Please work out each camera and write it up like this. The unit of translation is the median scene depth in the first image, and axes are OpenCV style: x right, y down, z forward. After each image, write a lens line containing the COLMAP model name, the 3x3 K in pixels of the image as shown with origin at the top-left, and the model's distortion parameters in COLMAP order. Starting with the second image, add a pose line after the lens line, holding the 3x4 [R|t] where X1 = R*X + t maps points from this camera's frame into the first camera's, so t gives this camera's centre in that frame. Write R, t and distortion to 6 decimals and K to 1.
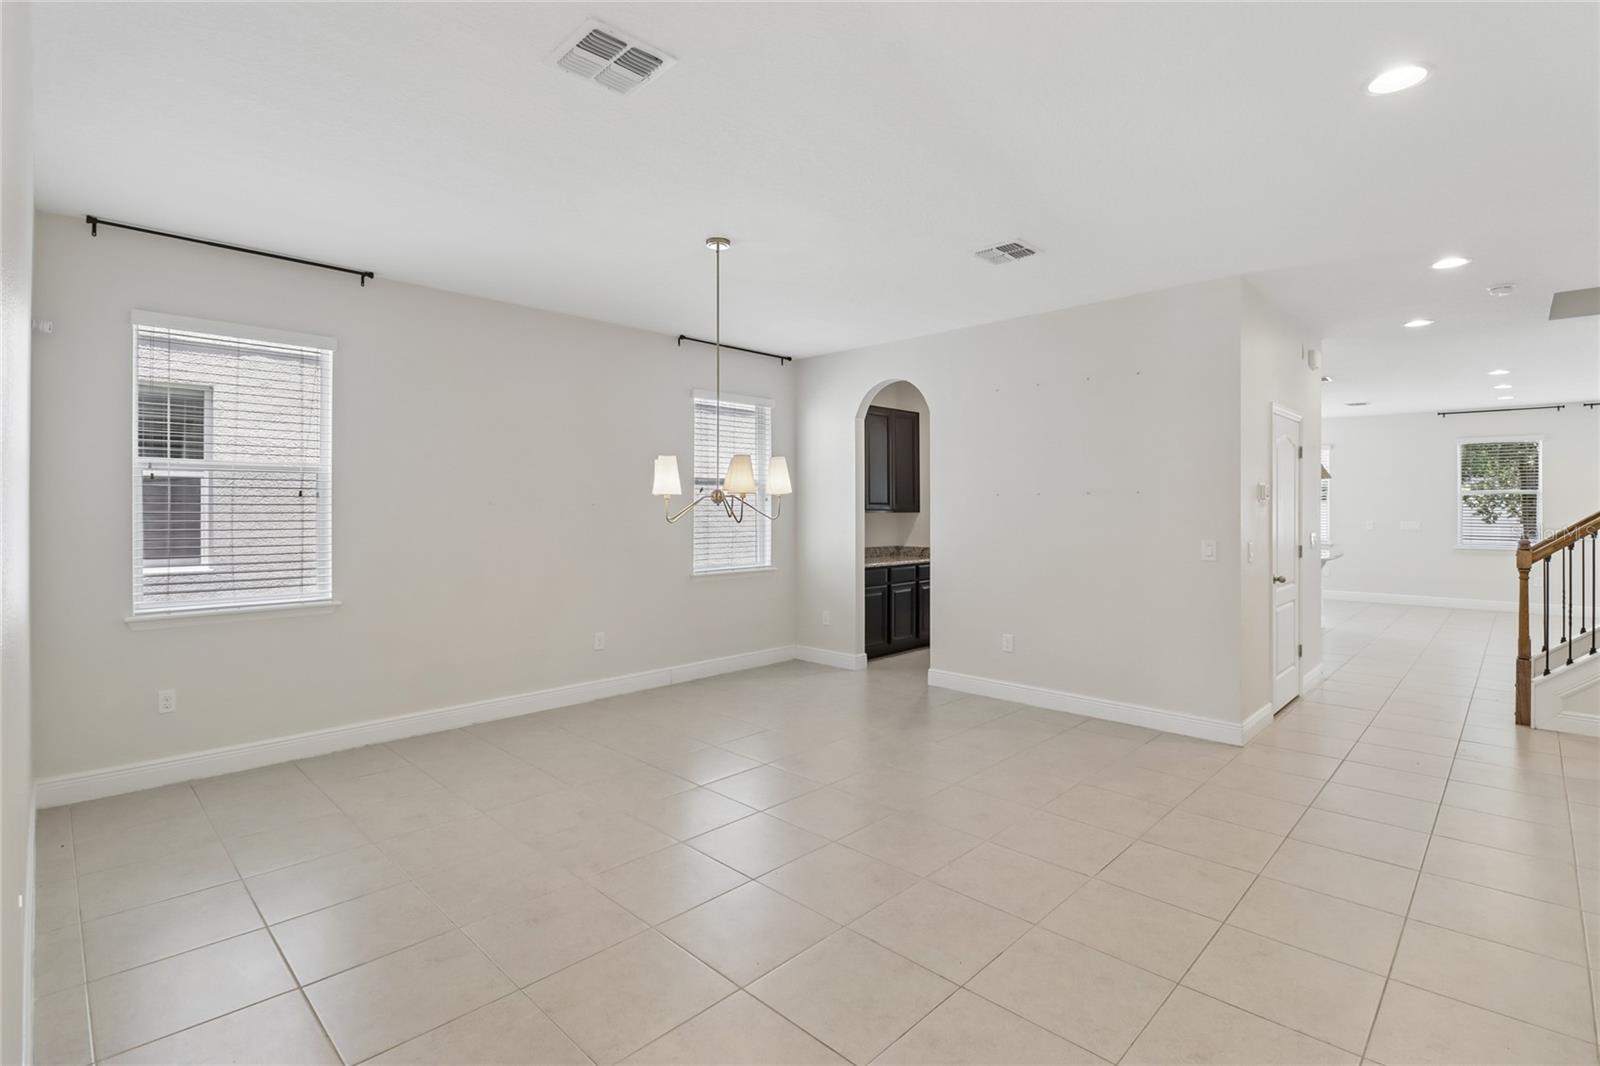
lens RADIAL K [[747.2, 0, 805.9], [0, 747.2, 506.5], [0, 0, 1]] dist [0.001189, -0.011185]
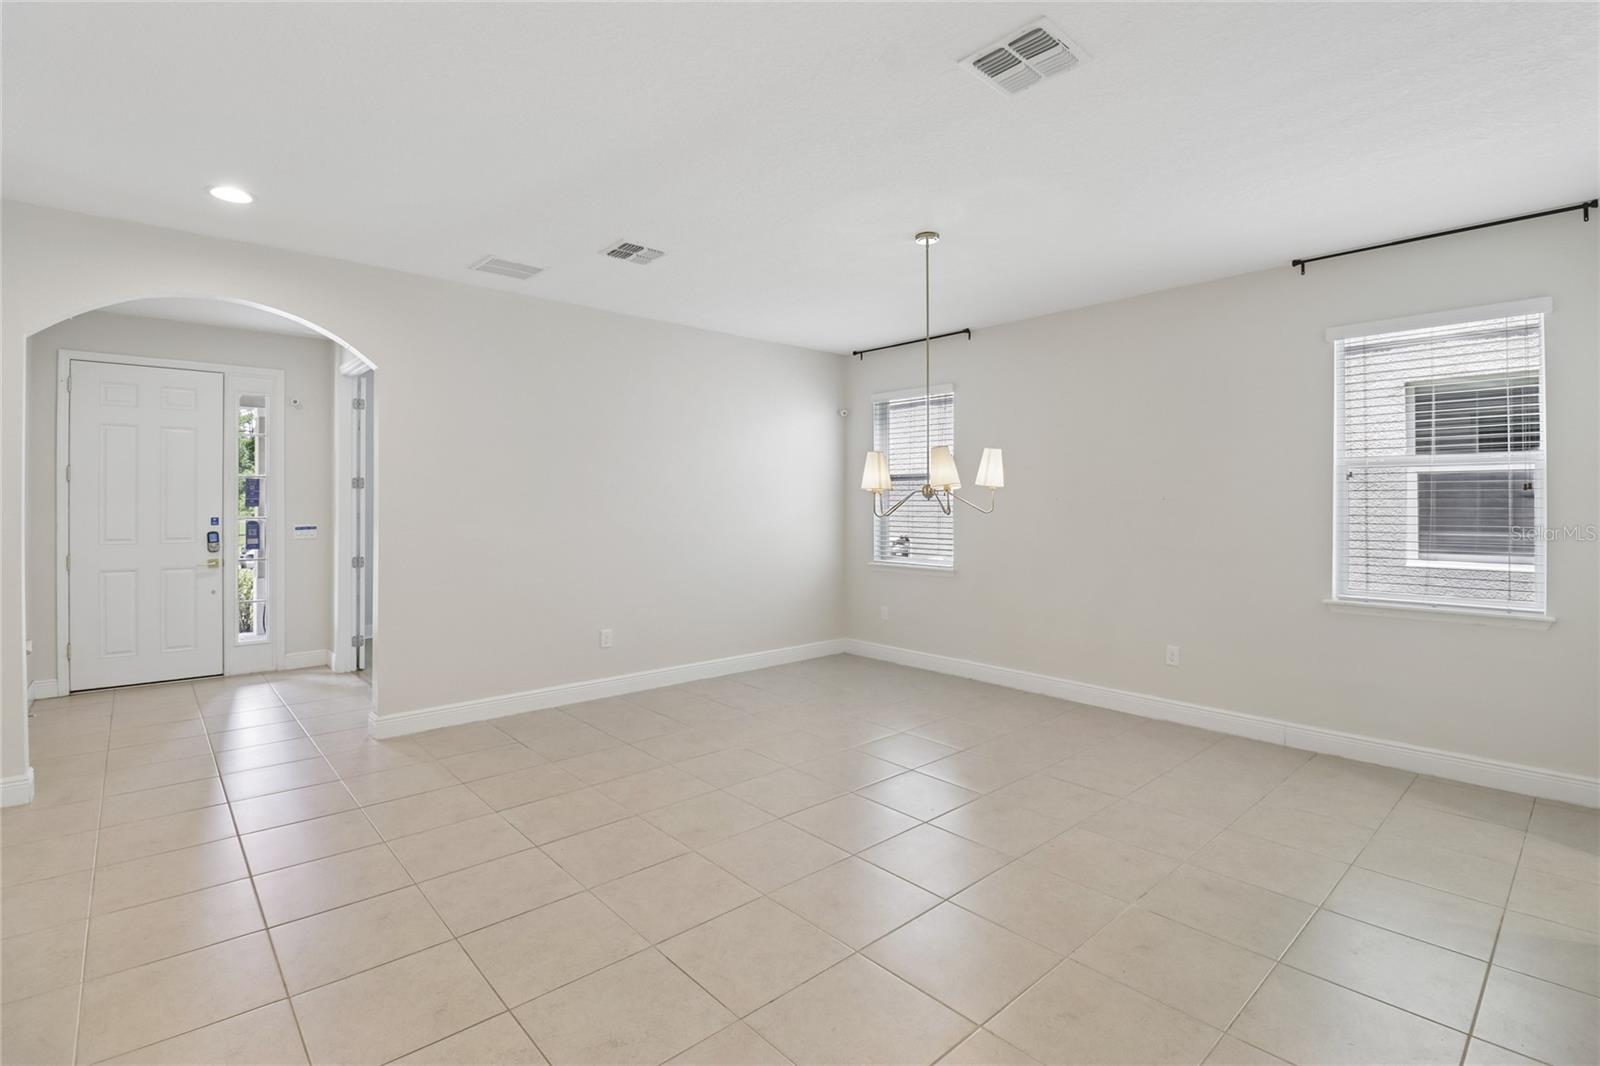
lens RADIAL K [[747.2, 0, 805.9], [0, 747.2, 506.5], [0, 0, 1]] dist [0.001189, -0.011185]
pose [[-0.064193, 0.003094, -0.997933, 0.736819], [0.001935, 0.999994, 0.002976, 0.002977], [0.997936, -0.001740, -0.064199, 0.750160]]
